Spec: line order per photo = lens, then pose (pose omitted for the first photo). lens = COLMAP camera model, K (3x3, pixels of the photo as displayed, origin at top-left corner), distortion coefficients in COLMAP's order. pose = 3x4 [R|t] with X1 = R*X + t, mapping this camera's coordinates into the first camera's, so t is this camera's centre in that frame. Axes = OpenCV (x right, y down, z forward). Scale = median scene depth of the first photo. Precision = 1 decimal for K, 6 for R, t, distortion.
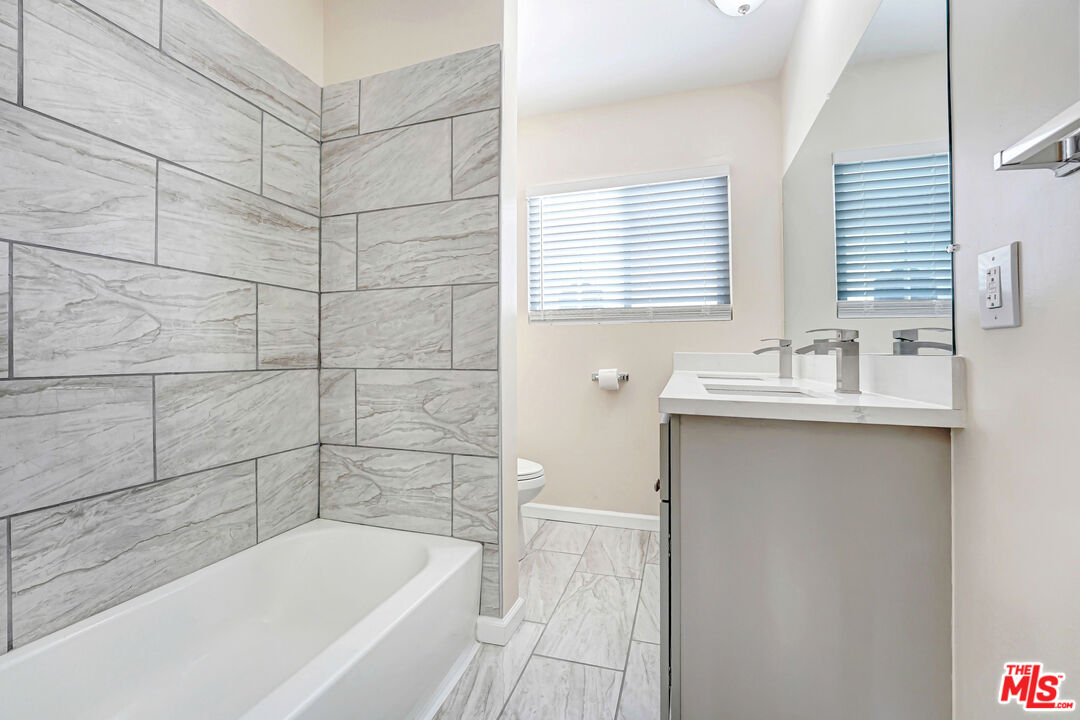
lens RADIAL K [[451.3, 0, 540.0], [0, 451.3, 360.0], [0, 0, 1]] dist [-0.021743, 0.000166]
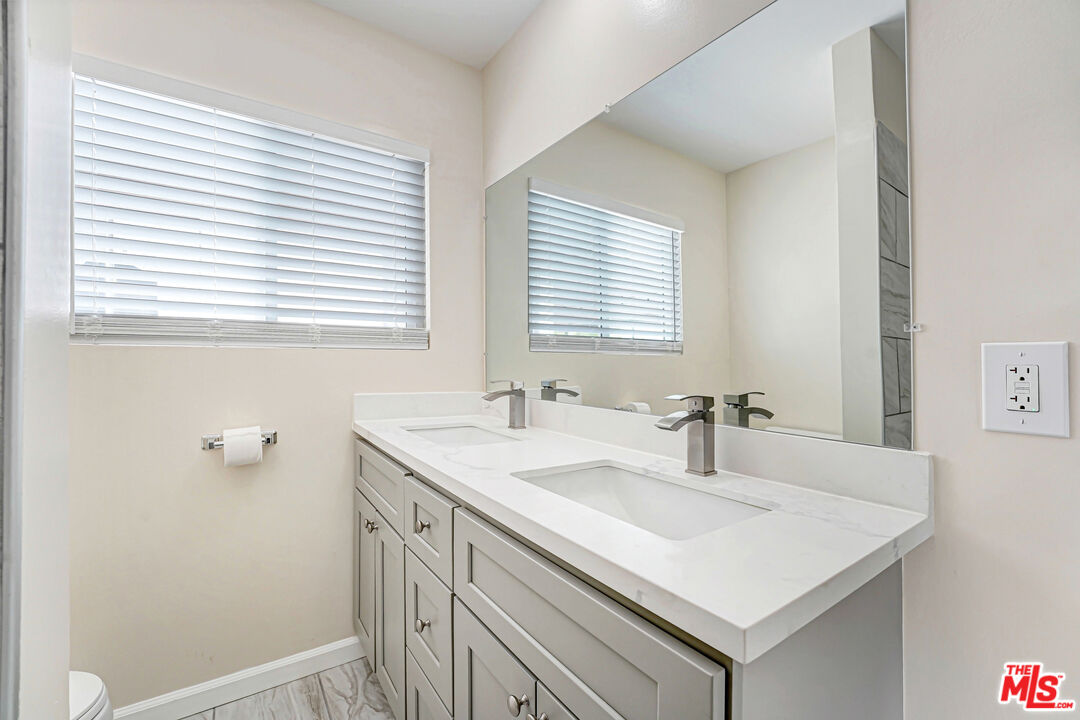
lens RADIAL K [[451.3, 0, 540.0], [0, 451.3, 360.0], [0, 0, 1]] dist [-0.021743, 0.000166]
pose [[0.614549, 0.003847, 0.788869, -0.064718], [0.002470, 0.999974, -0.006801, -0.061924], [-0.788875, 0.006128, 0.614523, 0.354569]]
